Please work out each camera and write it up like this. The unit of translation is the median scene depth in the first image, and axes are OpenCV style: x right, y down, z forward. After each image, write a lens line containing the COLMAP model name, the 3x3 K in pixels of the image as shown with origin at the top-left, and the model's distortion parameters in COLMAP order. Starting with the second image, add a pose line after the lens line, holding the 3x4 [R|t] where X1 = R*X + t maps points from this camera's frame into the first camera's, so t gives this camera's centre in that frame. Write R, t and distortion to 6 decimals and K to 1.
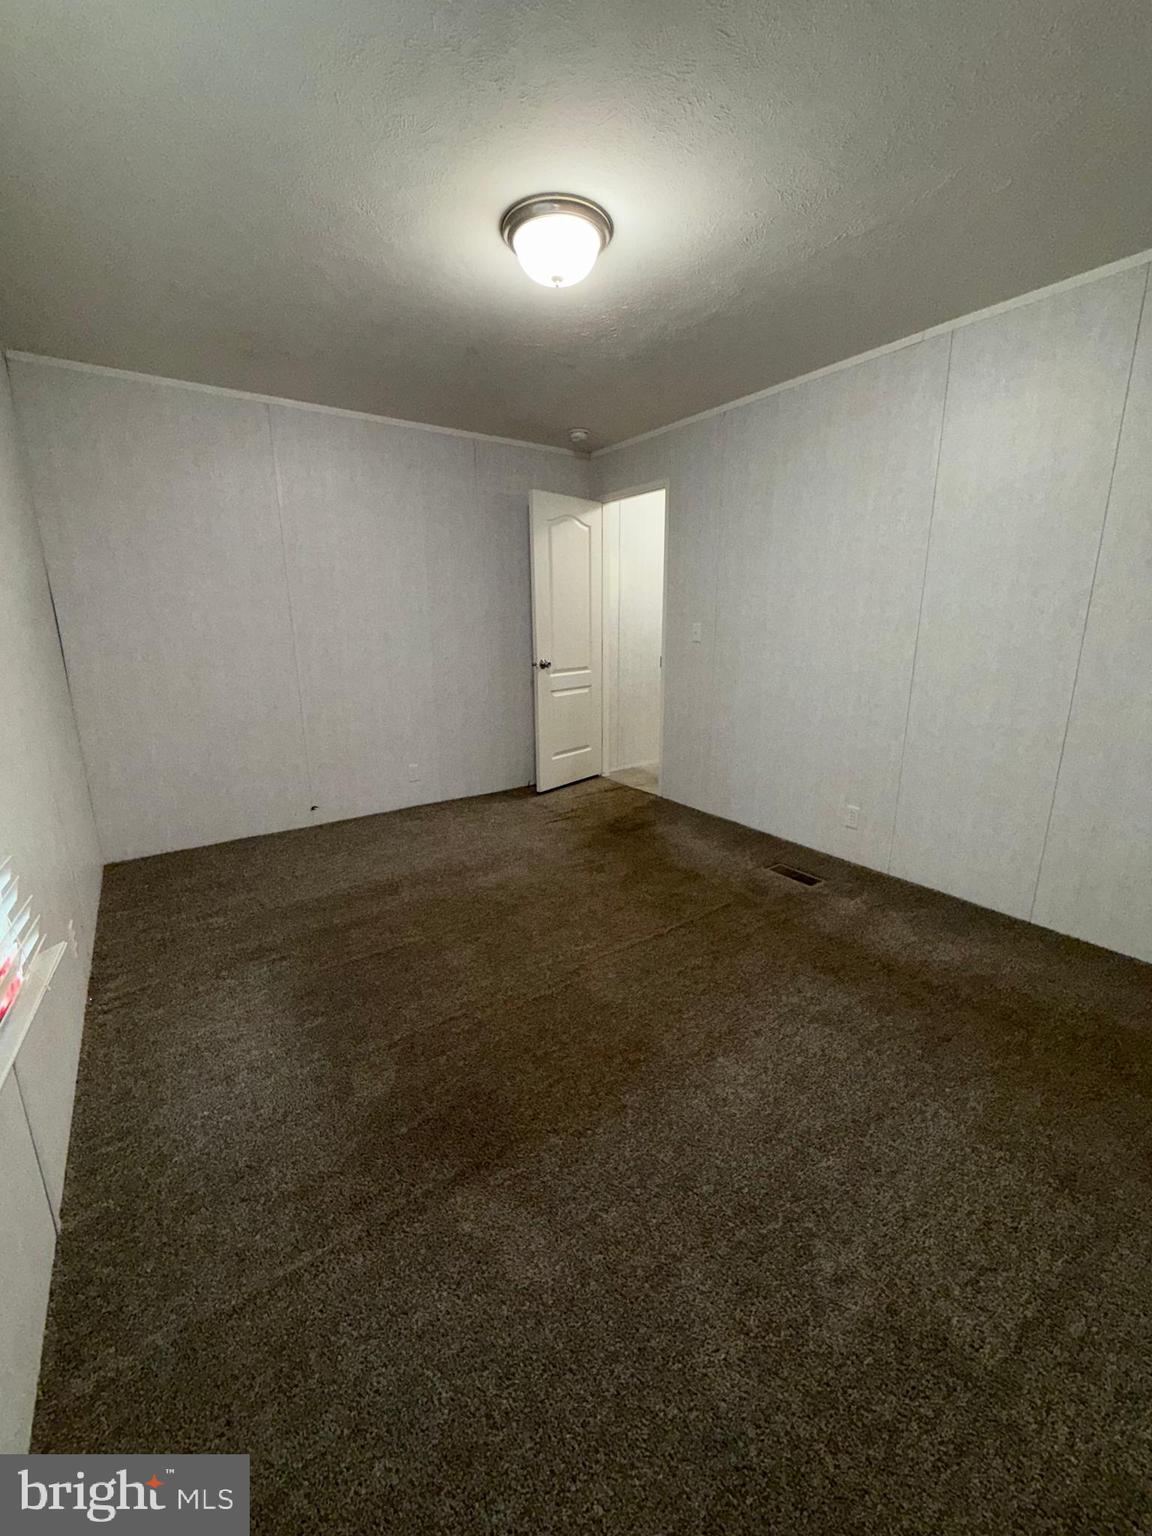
lens RADIAL K [[612.7, 0, 576.6], [0, 612.7, 763.3], [0, 0, 1]] dist [-0.001259, -0.000023]
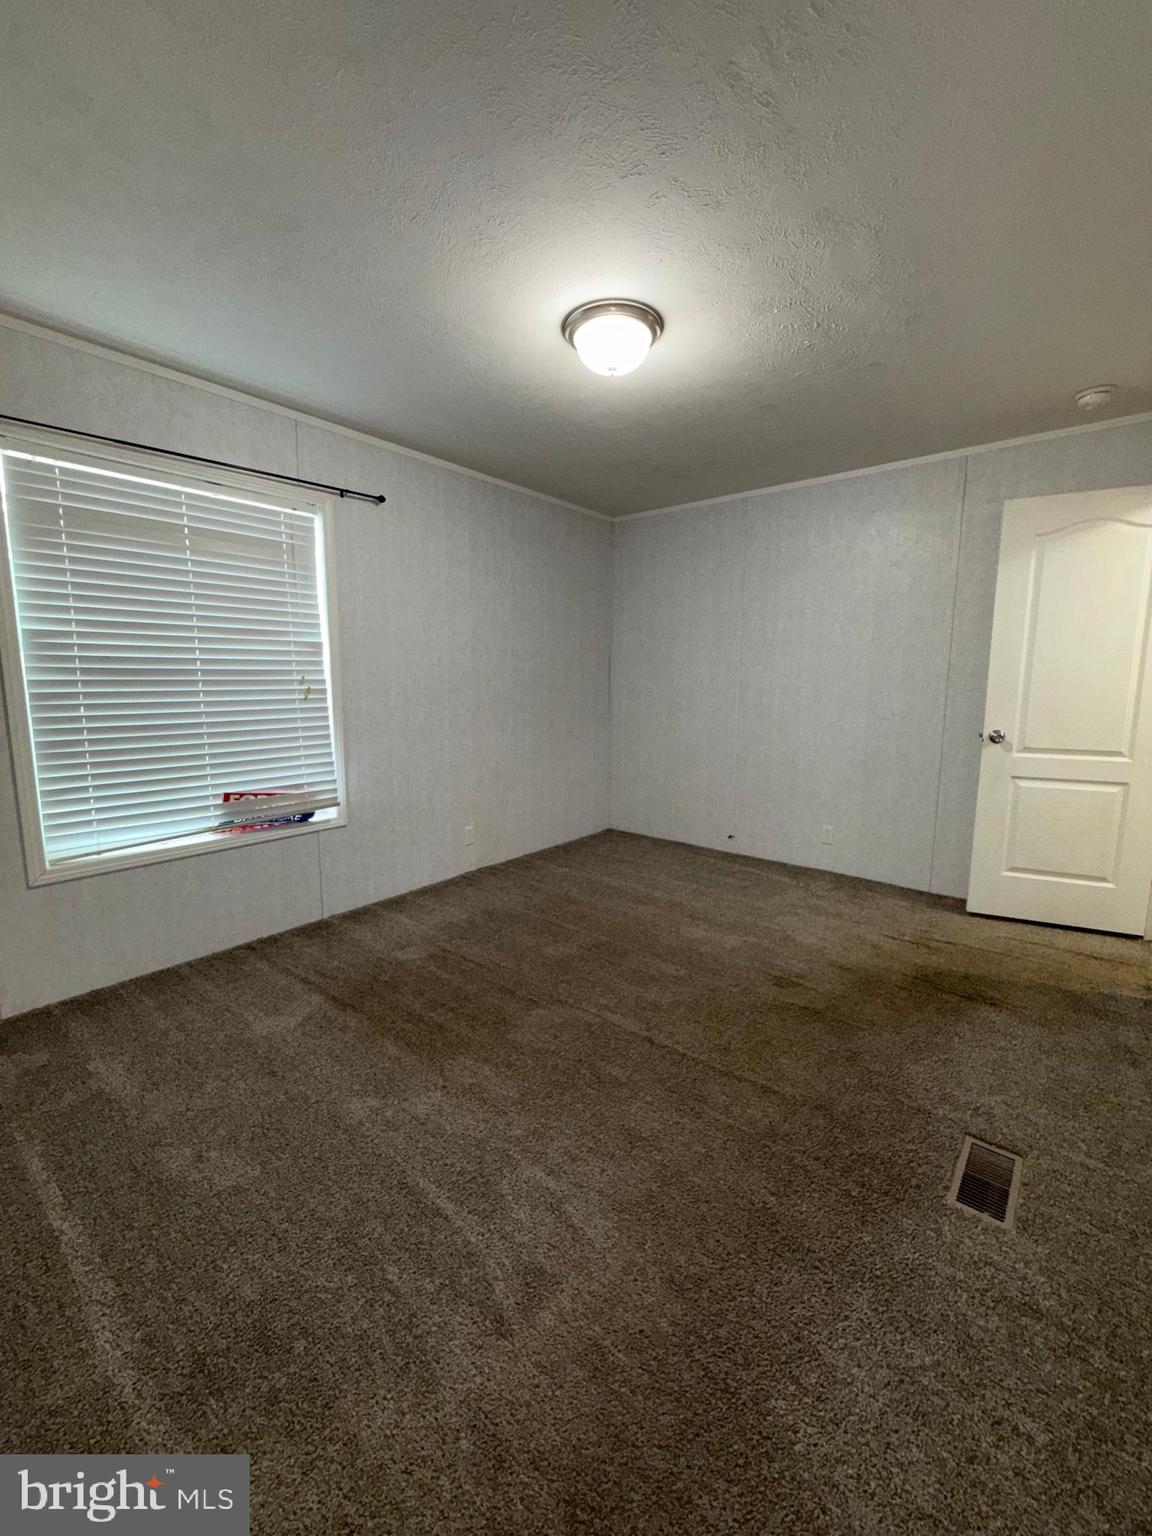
lens RADIAL K [[612.7, 0, 576.6], [0, 612.7, 763.3], [0, 0, 1]] dist [-0.001259, -0.000023]
pose [[0.259360, 0.145936, -0.954691, 0.722390], [-0.227734, 0.969883, 0.086390, -0.118167], [0.938546, 0.195010, 0.284784, 0.494497]]
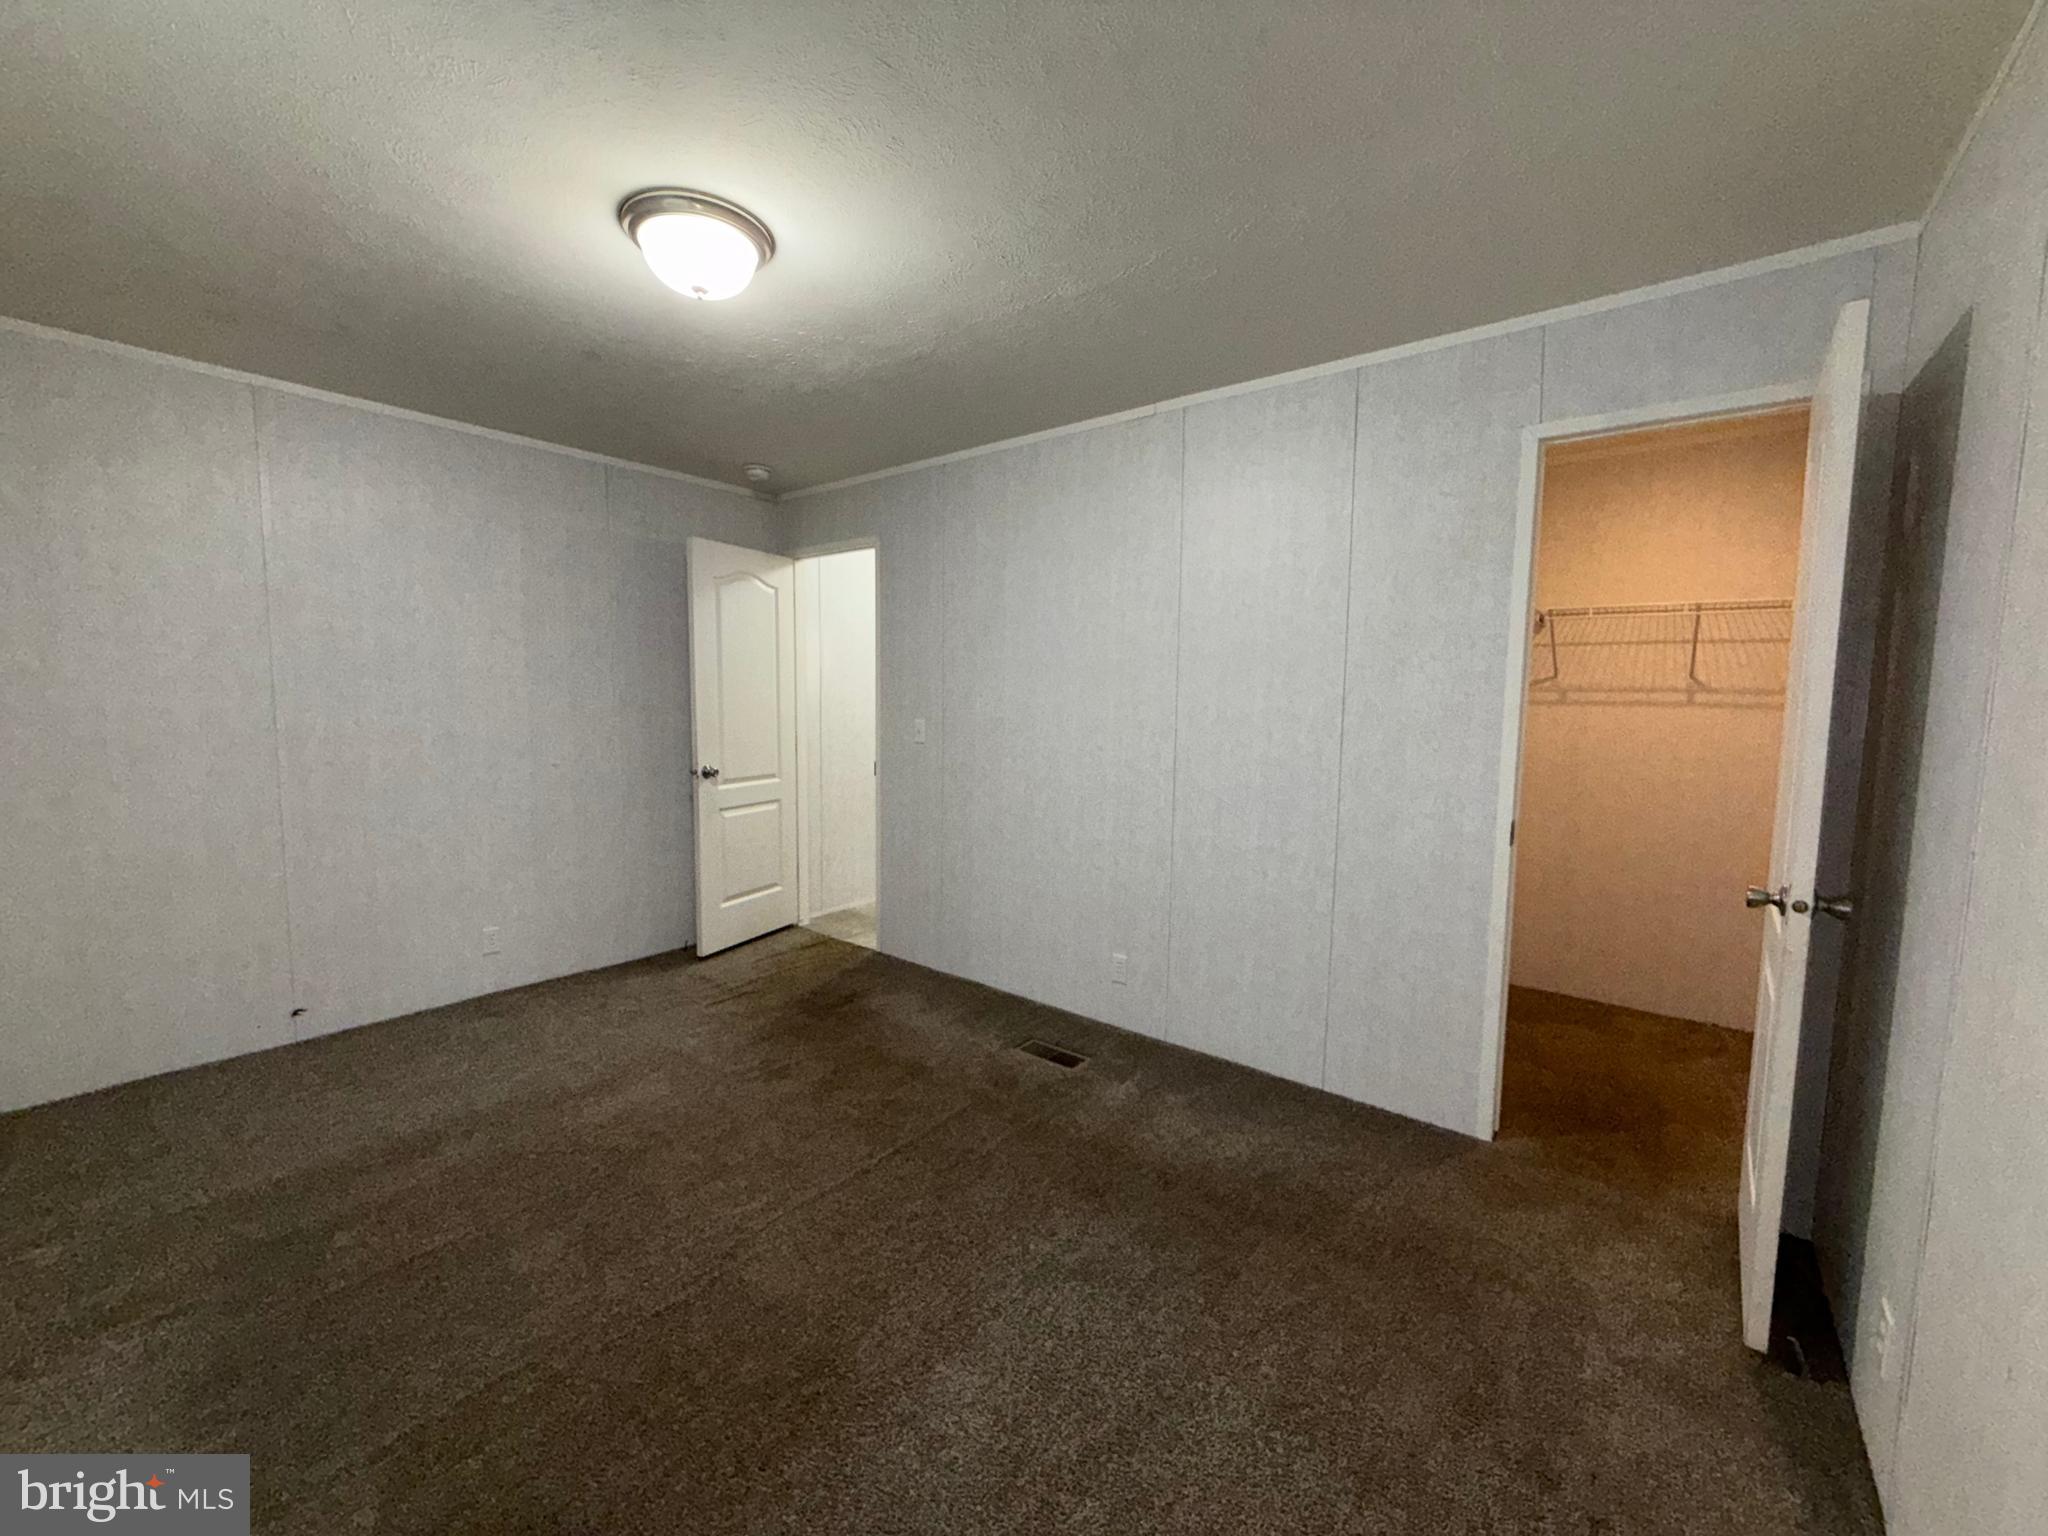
lens RADIAL K [[817.0, 0, 1018.9], [0, 817.0, 768.0], [0, 0, 1]] dist [-0.001259, -0.000023]
pose [[0.961252, -0.004770, 0.275629, 0.044632], [0.044303, 0.989527, -0.137382, -0.030298], [-0.272087, 0.144270, 0.951396, 0.008425]]
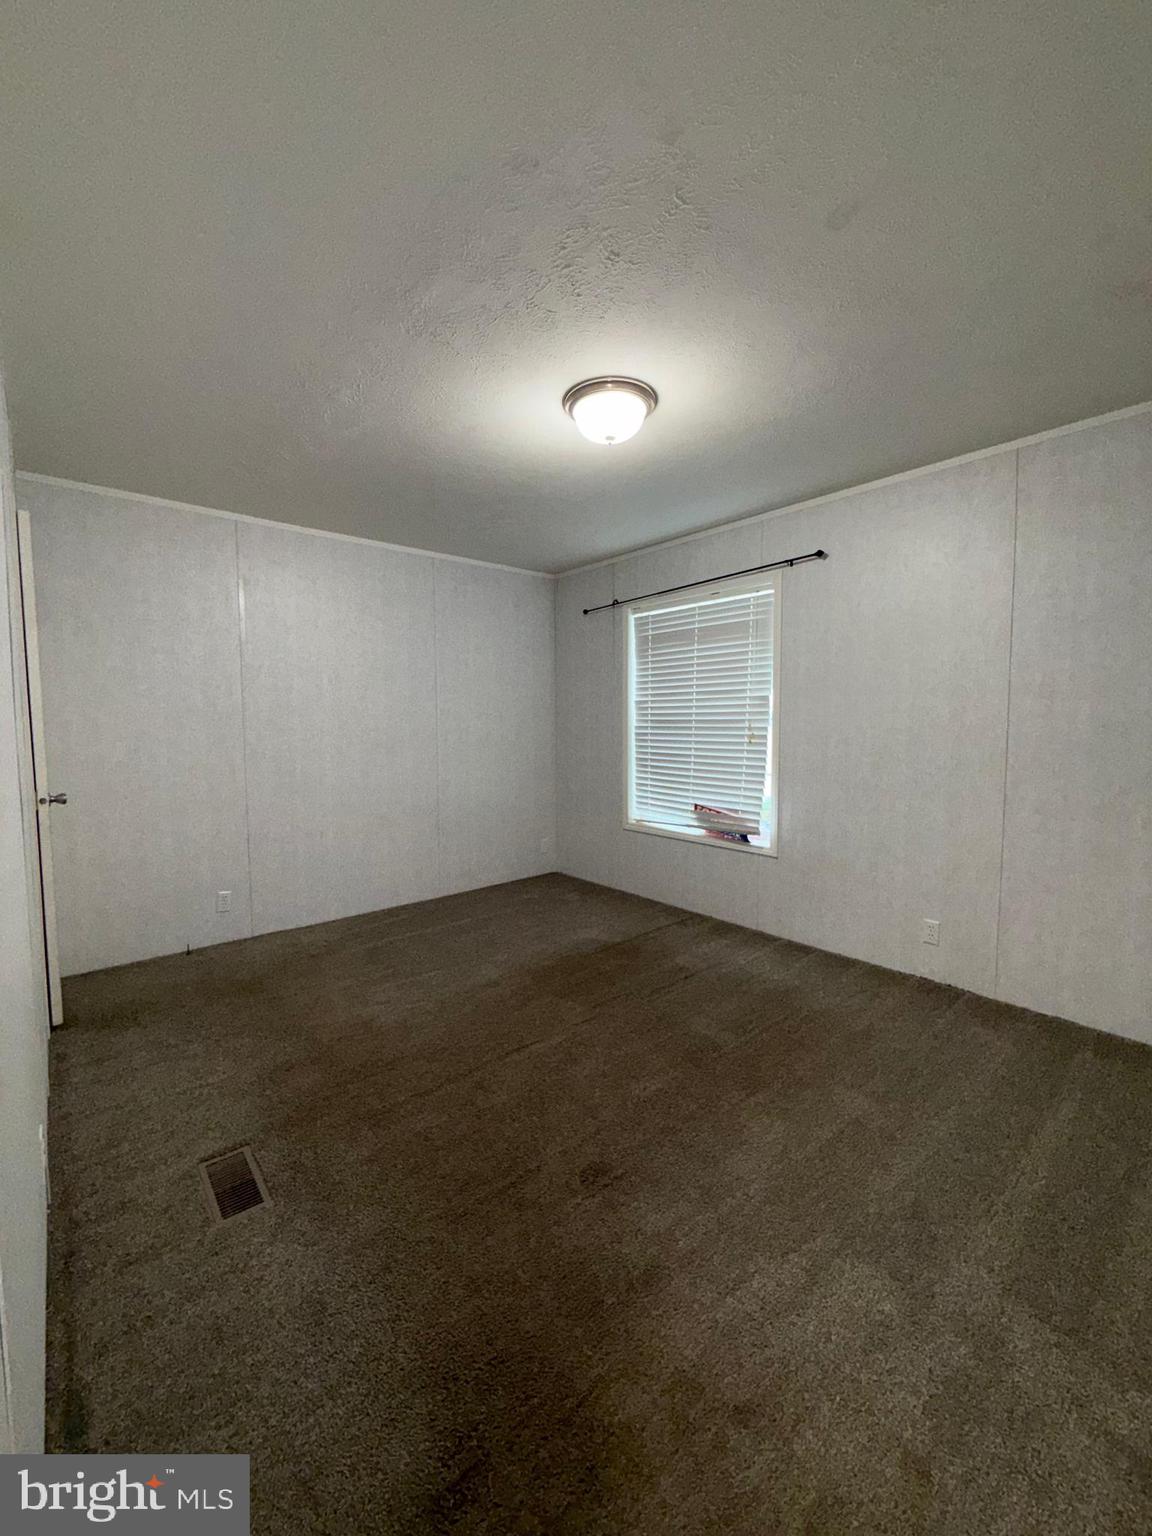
lens RADIAL K [[612.7, 0, 576.6], [0, 612.7, 763.3], [0, 0, 1]] dist [-0.001259, -0.000023]
pose [[-0.995407, 0.019849, -0.093654, 0.099724], [-0.009063, 0.954340, 0.298584, -0.356888], [0.095304, 0.298061, -0.949777, 1.489654]]
